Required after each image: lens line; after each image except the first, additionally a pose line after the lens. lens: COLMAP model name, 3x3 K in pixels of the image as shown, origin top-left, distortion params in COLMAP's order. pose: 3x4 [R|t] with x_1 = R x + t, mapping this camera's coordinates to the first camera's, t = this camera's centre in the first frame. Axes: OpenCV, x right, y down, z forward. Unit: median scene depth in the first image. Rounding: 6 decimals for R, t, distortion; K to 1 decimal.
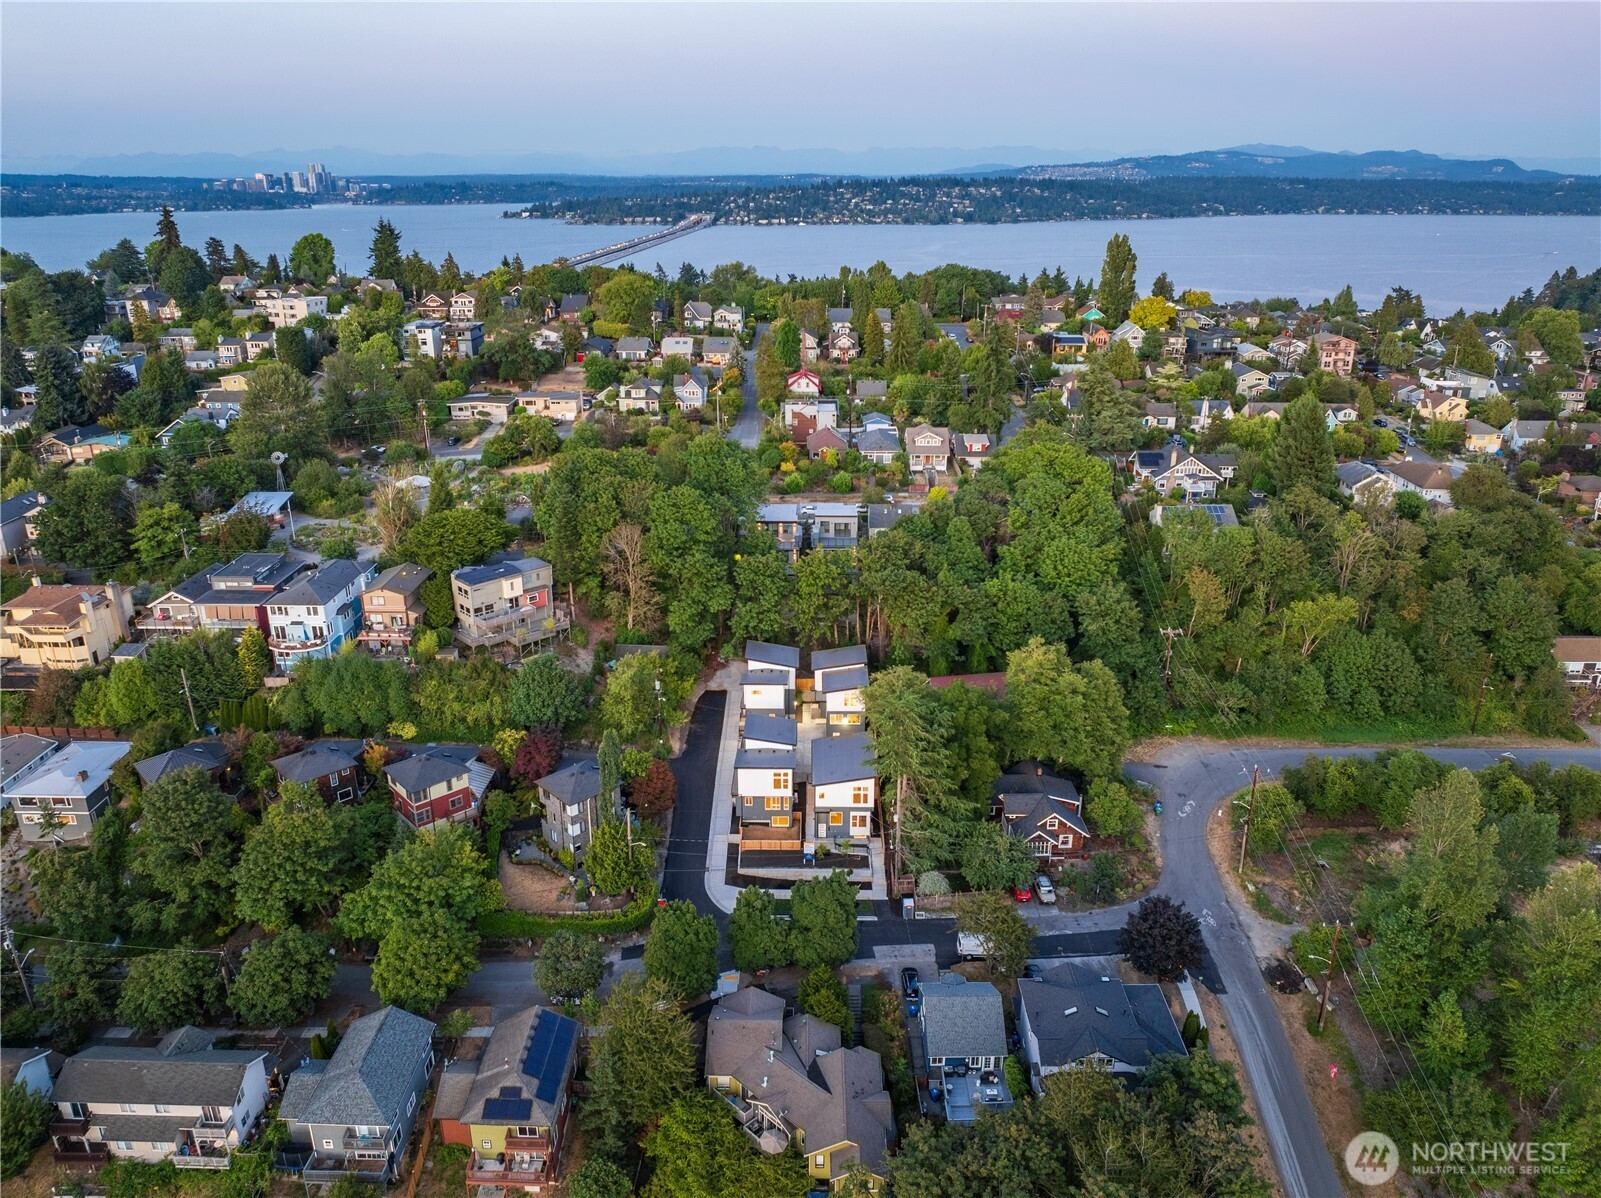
lens RADIAL K [[1121.5, 0, 812.1], [0, 1121.5, 597.3], [0, 0, 1]] dist [-0.039848, -0.006476]
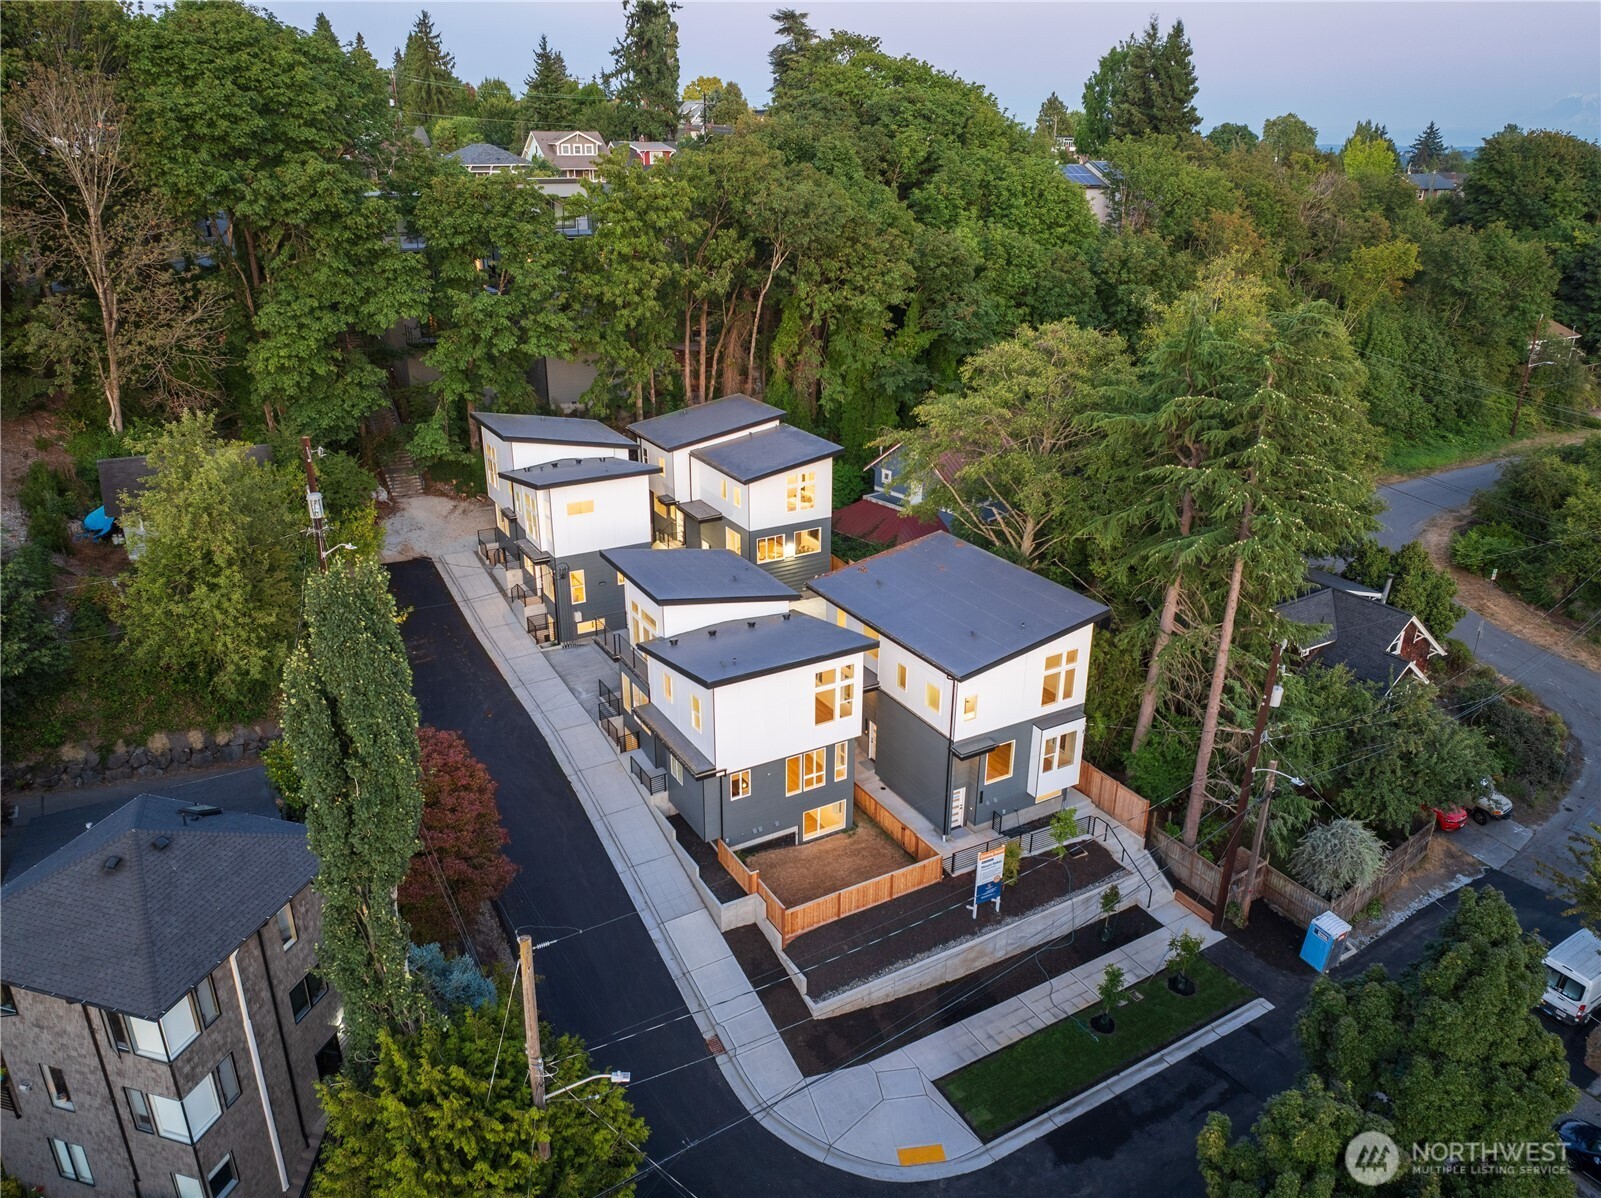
lens RADIAL K [[1121.5, 0, 812.1], [0, 1121.5, 597.3], [0, 0, 1]] dist [-0.039848, -0.006476]
pose [[0.857748, -0.187432, 0.478683, -0.178655], [0.172968, 0.982098, 0.074609, 0.108189], [-0.484097, 0.018801, 0.874812, 0.702041]]
